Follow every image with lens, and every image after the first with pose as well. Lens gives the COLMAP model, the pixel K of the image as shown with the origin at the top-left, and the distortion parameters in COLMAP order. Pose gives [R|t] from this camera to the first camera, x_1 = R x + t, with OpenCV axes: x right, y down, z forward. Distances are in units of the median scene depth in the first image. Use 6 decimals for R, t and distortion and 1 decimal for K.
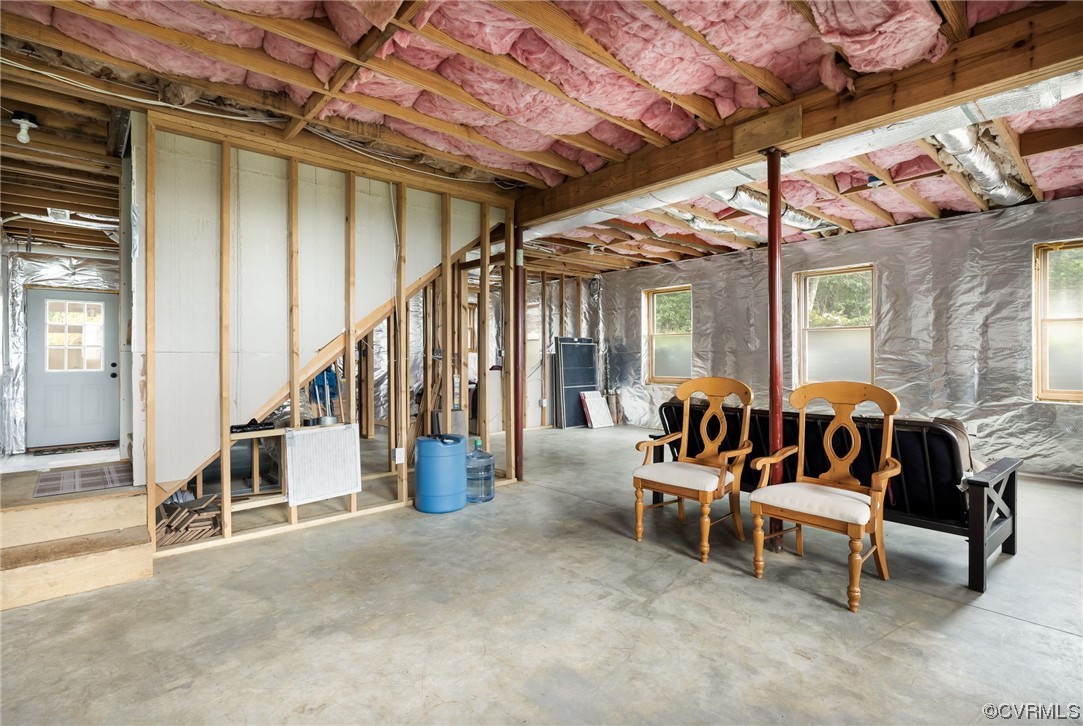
lens RADIAL K [[522.5, 0, 546.4], [0, 522.5, 359.8], [0, 0, 1]] dist [0.003093, 0.000669]
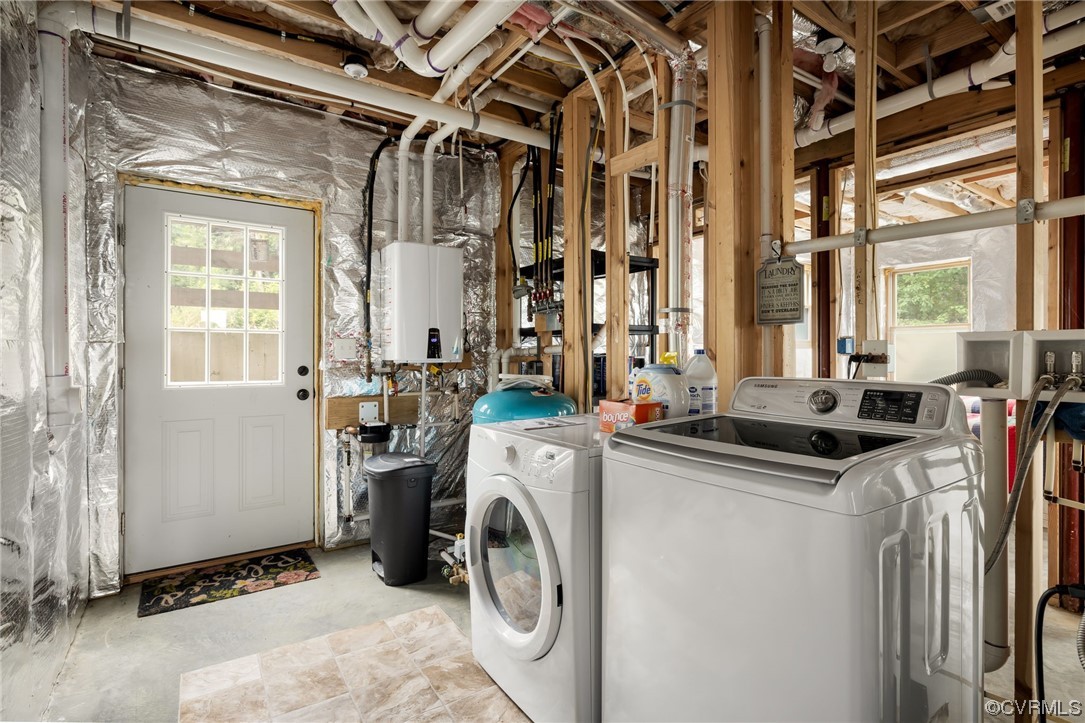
lens RADIAL K [[523.5, 0, 537.5], [0, 523.5, 359.0], [0, 0, 1]] dist [0.003093, 0.000669]
pose [[0.990724, 0.001608, -0.135881, -0.613716], [-0.001355, 0.999997, 0.001952, -0.001334], [0.135884, -0.001750, 0.990723, 0.635603]]
